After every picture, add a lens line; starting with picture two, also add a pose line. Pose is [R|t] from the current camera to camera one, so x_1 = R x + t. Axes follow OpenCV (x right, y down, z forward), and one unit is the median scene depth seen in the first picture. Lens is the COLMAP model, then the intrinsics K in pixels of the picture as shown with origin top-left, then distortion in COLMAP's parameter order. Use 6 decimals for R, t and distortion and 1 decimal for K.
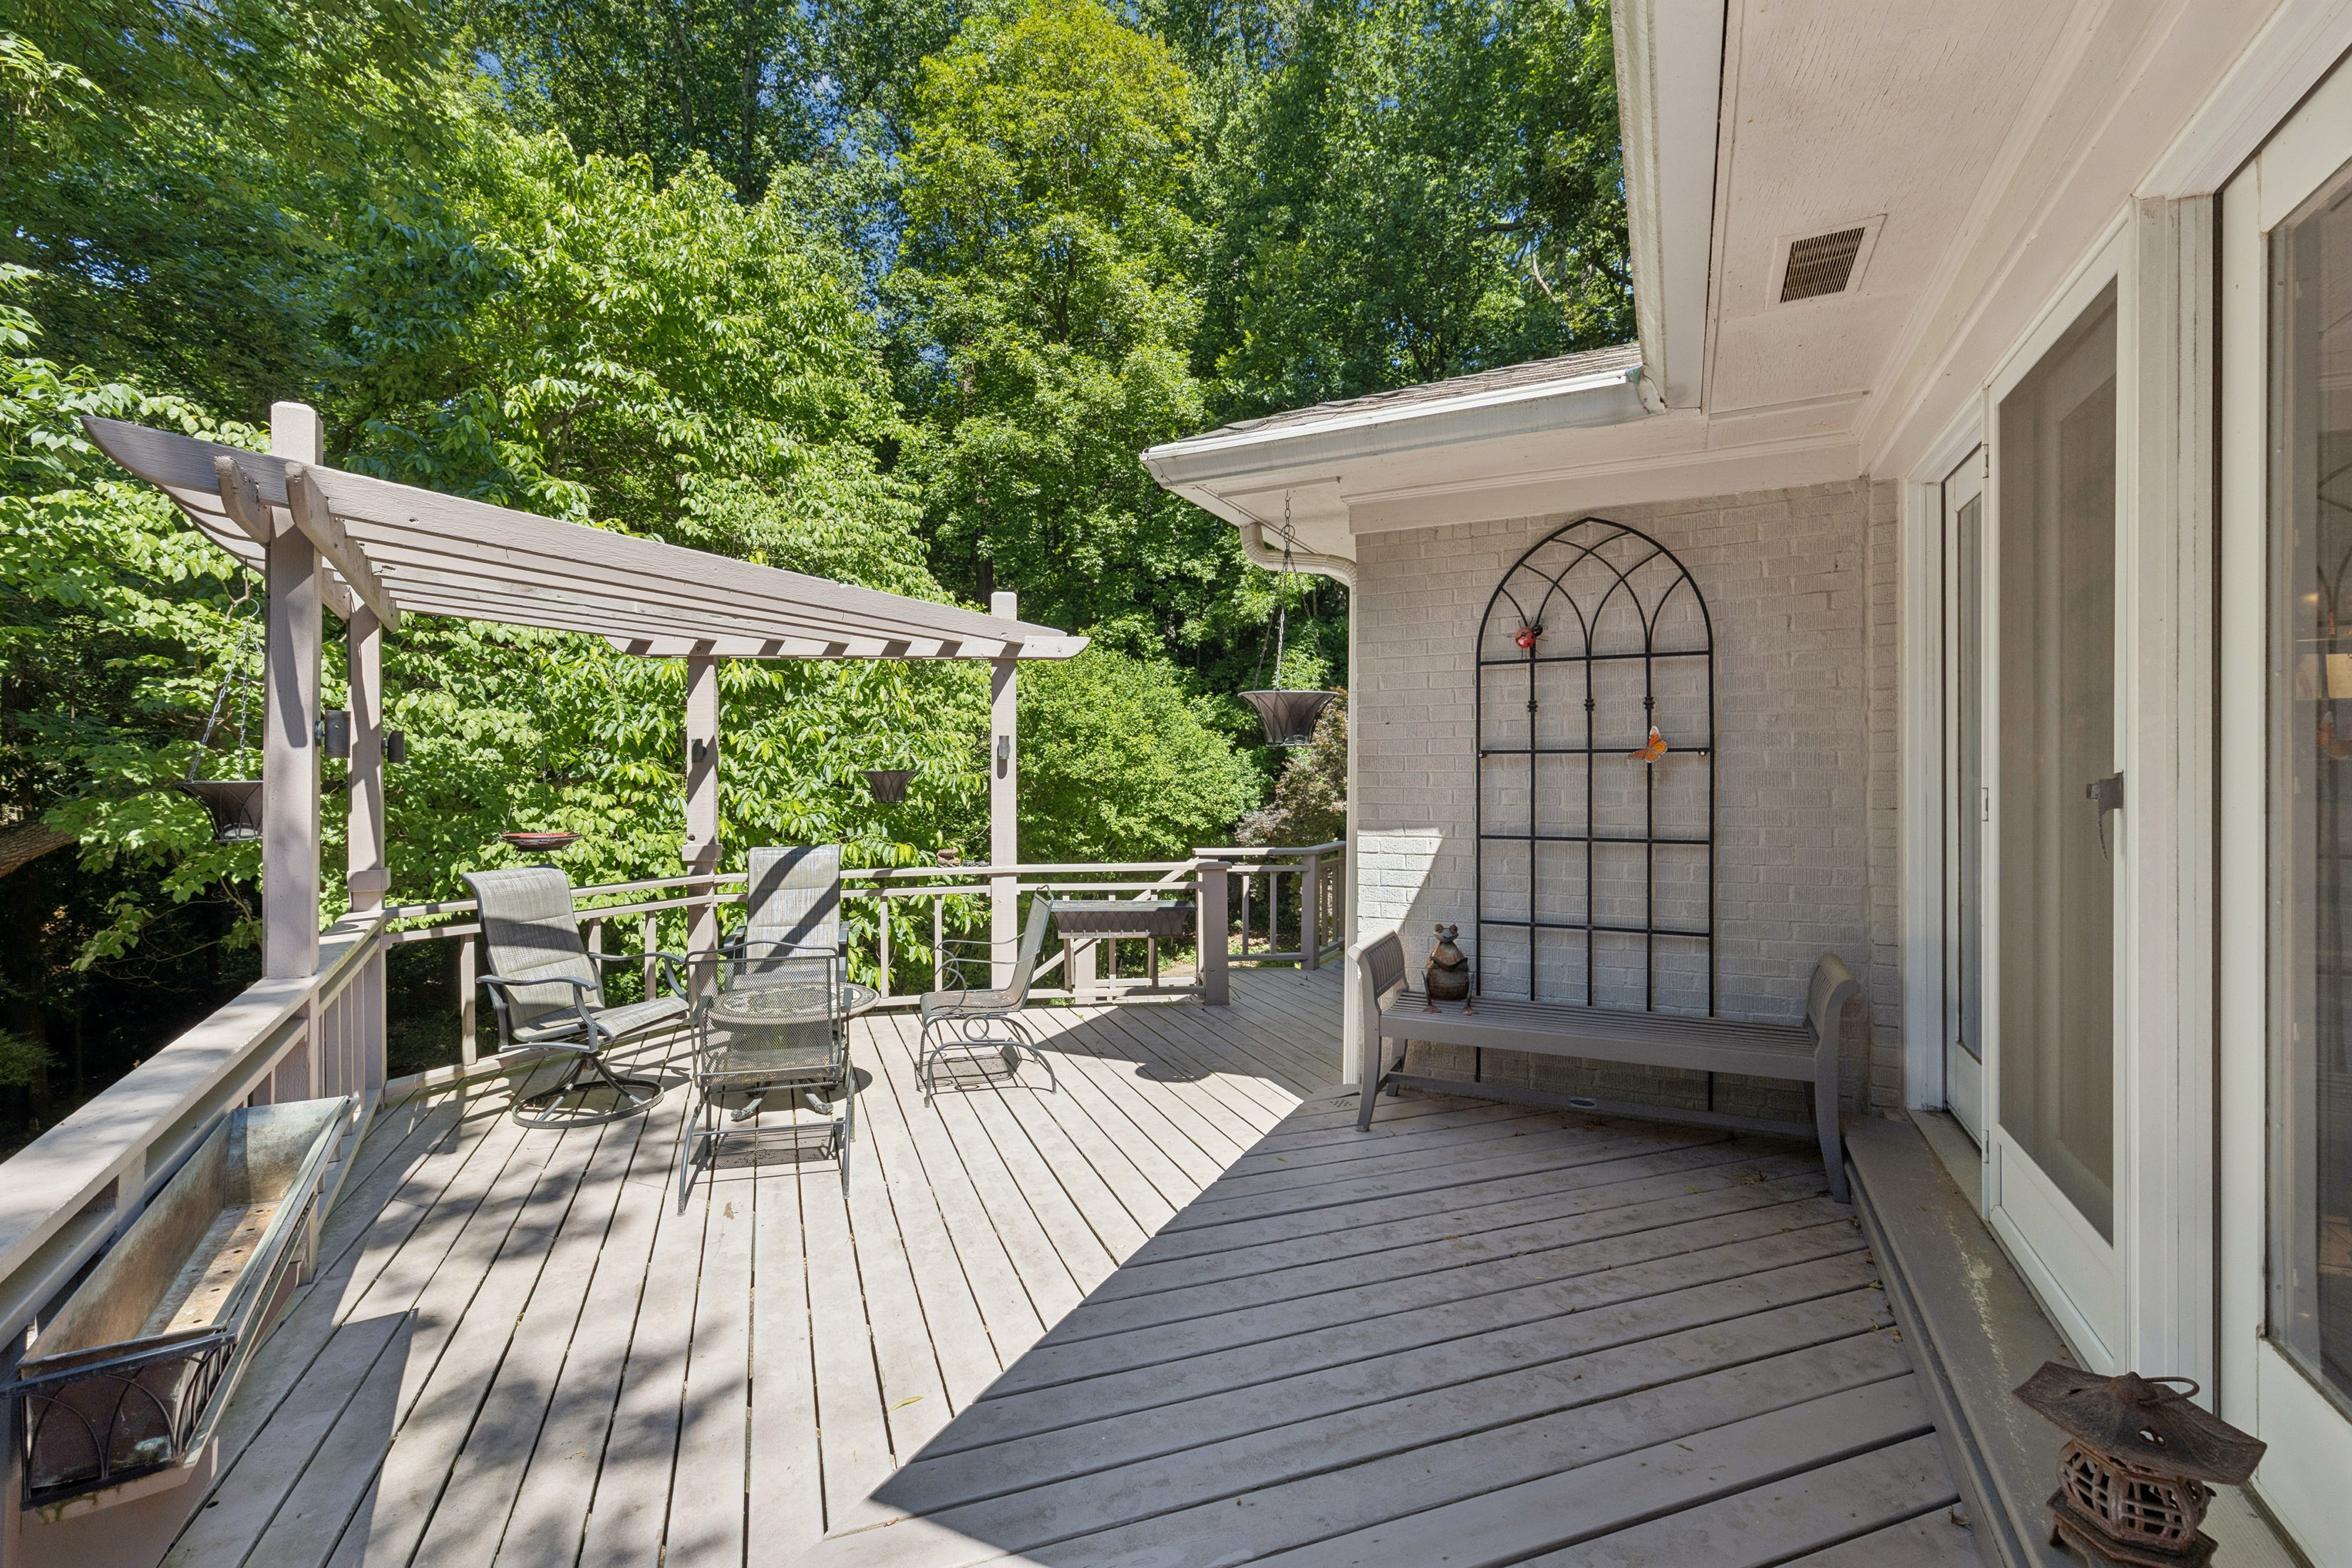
lens RADIAL K [[1048.2, 0, 1176.0], [0, 1048.2, 784.0], [0, 0, 1]] dist [0.001679, 0.000262]
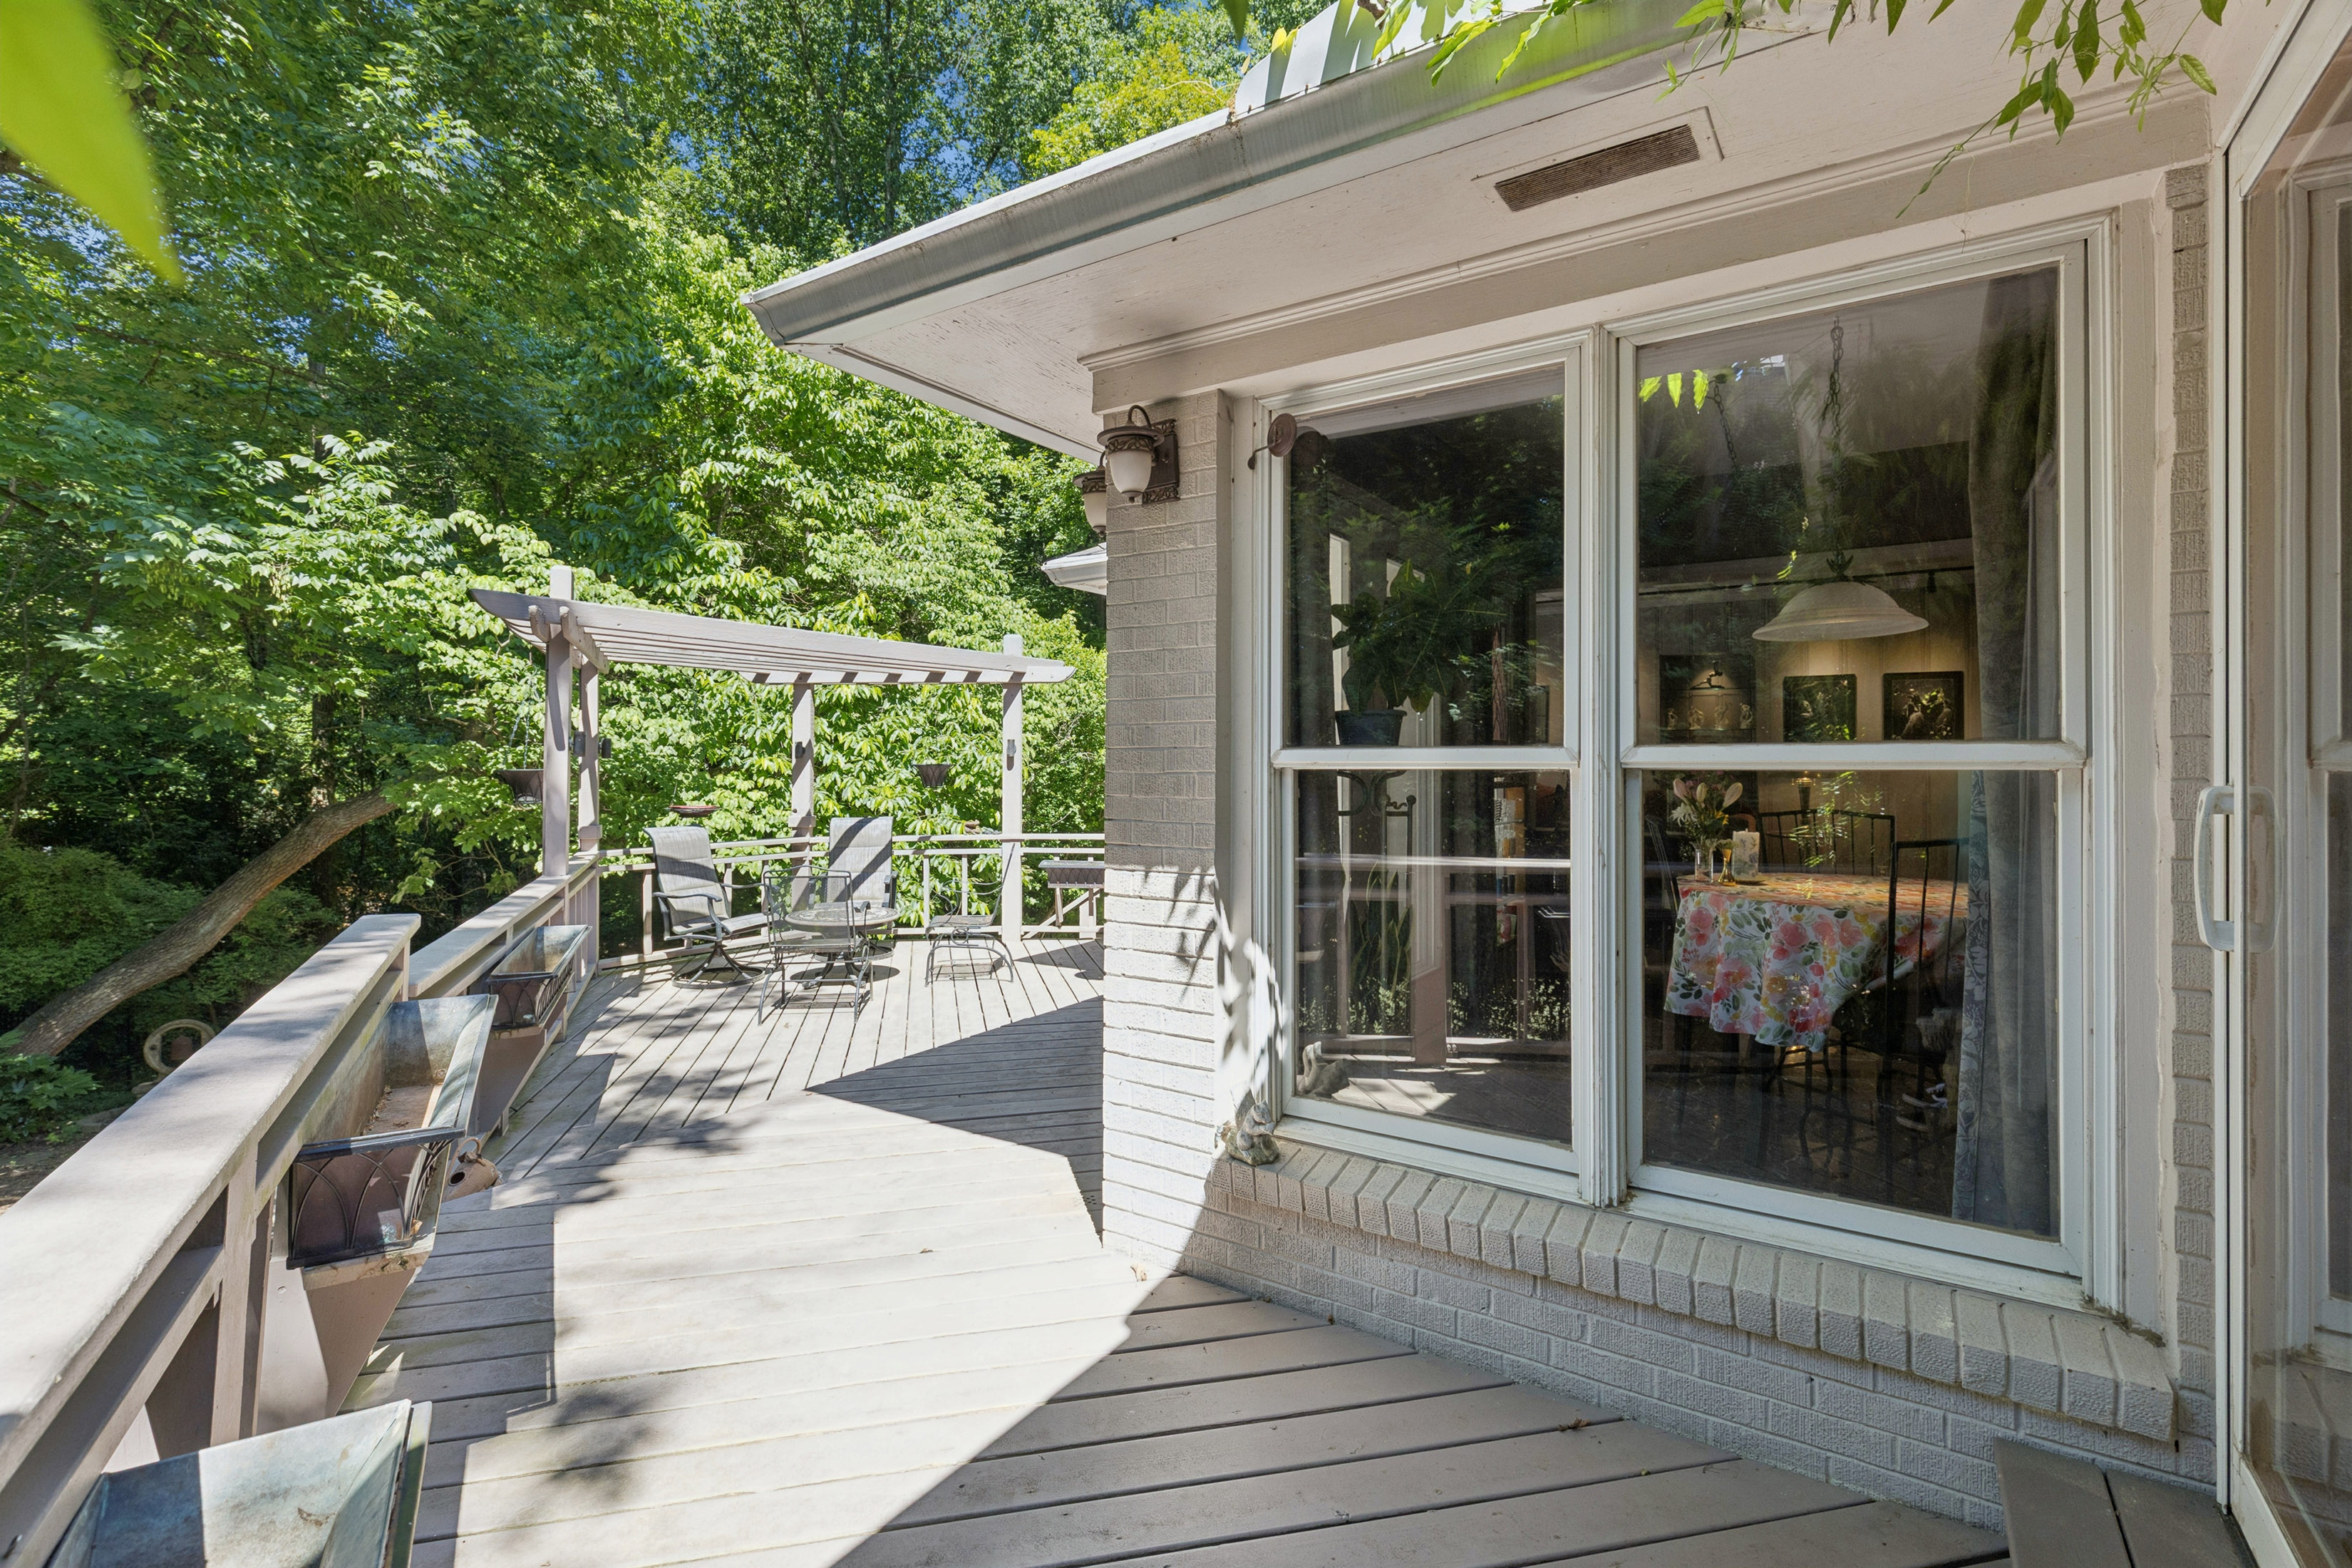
lens RADIAL K [[1064.2, 0, 1203.4], [0, 1064.2, 767.1], [0, 0, 1]] dist [-0.000450, -0.000066]
pose [[0.992702, 0.004454, -0.120514, 0.204995], [-0.005382, 0.999958, -0.007378, -0.000668], [0.120476, 0.007973, 0.992684, -0.287900]]
